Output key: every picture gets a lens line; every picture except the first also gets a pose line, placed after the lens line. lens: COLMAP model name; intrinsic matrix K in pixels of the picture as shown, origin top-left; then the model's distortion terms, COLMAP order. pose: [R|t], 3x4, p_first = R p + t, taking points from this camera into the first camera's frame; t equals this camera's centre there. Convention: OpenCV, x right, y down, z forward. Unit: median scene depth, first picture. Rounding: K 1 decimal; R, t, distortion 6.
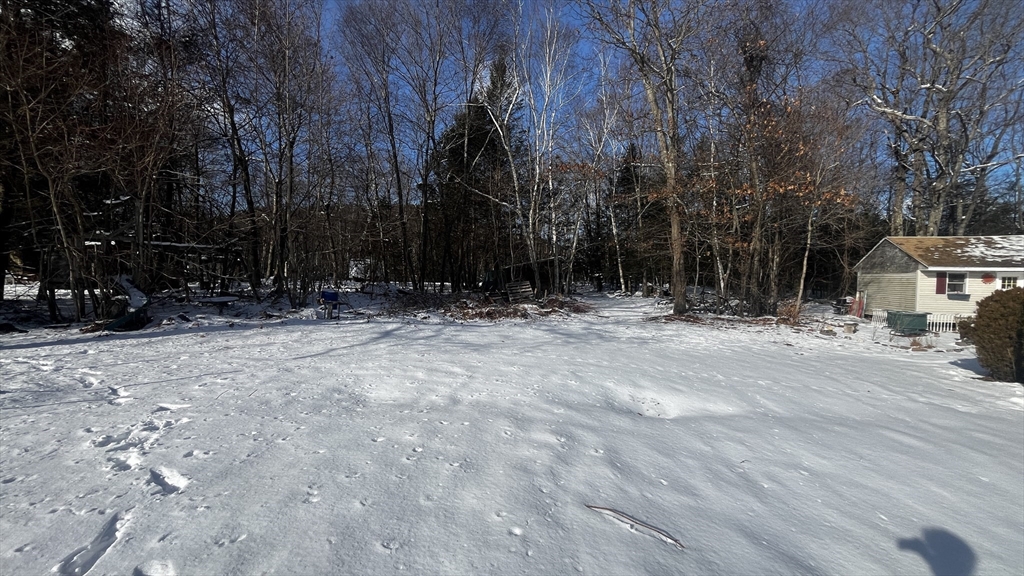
lens RADIAL K [[413.2, 0, 511.7], [0, 413.2, 288.9], [0, 0, 1]] dist [0.000202, -0.001463]
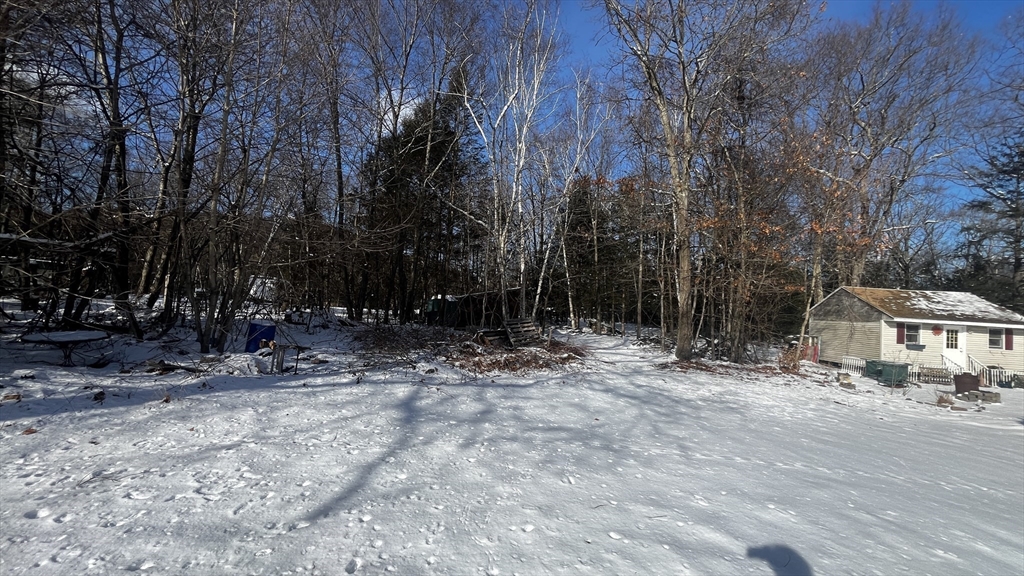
lens RADIAL K [[413.2, 0, 512.2], [0, 413.2, 286.9], [0, 0, 1]] dist [0.000202, -0.001463]
pose [[0.971924, 0.054135, 0.228983, -0.165747], [-0.037225, 0.996294, -0.077536, -0.013731], [-0.232332, 0.066835, 0.970337, 0.205034]]
